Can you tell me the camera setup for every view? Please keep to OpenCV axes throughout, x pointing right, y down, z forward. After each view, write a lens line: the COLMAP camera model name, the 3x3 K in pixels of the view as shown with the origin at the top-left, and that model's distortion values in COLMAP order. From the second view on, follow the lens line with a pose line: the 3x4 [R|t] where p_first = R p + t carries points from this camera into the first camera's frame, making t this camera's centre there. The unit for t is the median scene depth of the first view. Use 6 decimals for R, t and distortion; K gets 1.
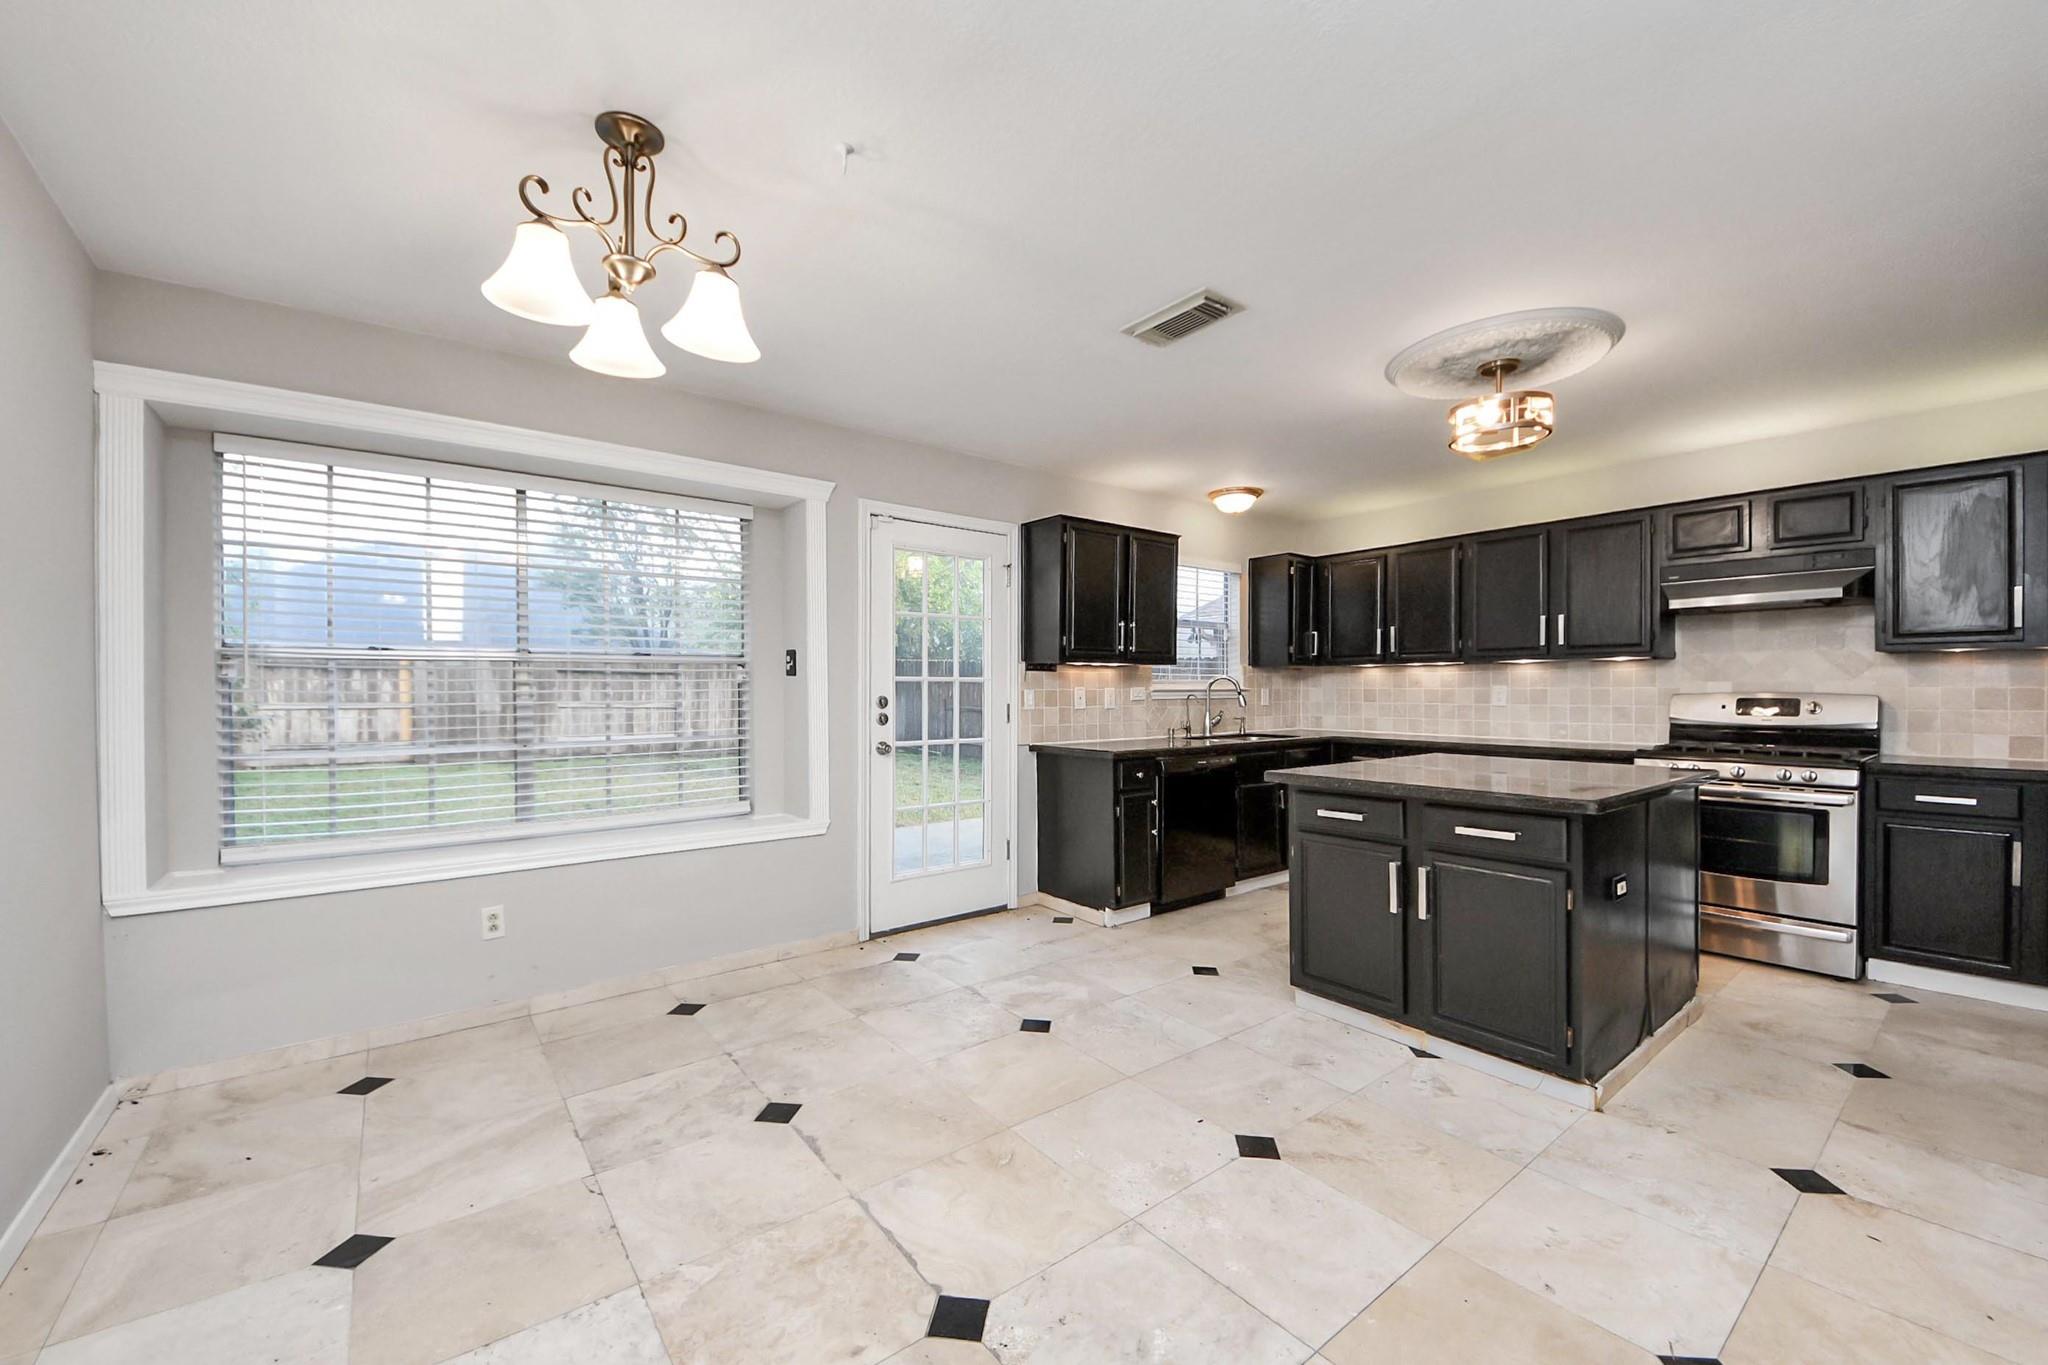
lens RADIAL K [[784.7, 0, 1032.5], [0, 784.7, 690.9], [0, 0, 1]] dist [0.014603, -0.000732]
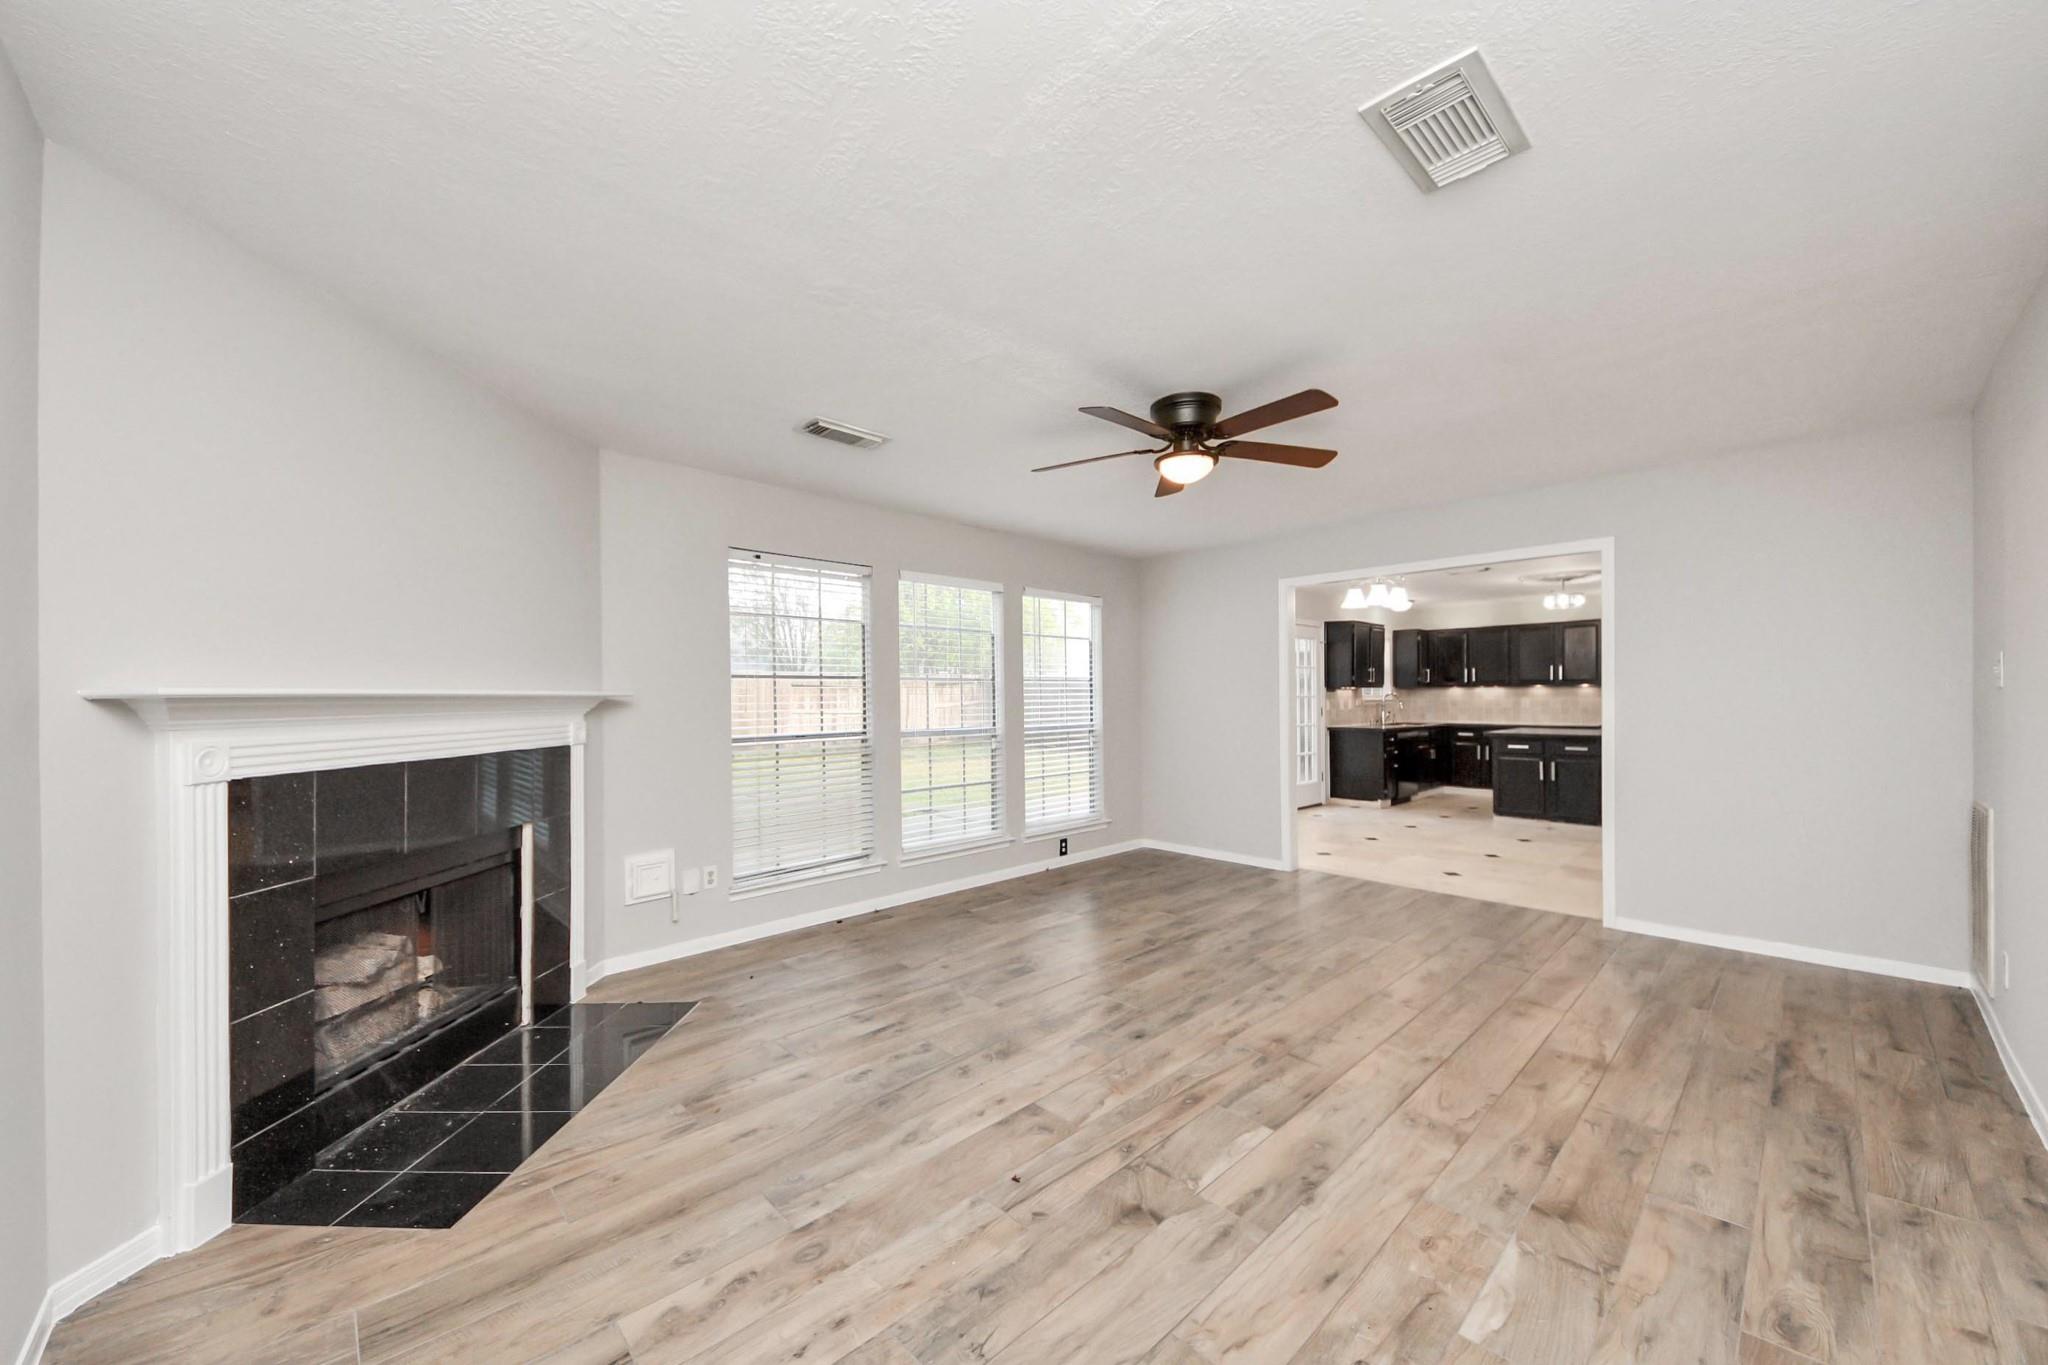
lens RADIAL K [[784.7, 0, 1016.8], [0, 784.7, 675.6], [0, 0, 1]] dist [0.014603, -0.000732]
pose [[0.993860, 0.002619, 0.110616, -1.421009], [-0.000606, 0.999834, -0.018232, -0.038917], [-0.110645, 0.018053, 0.993696, -1.340338]]
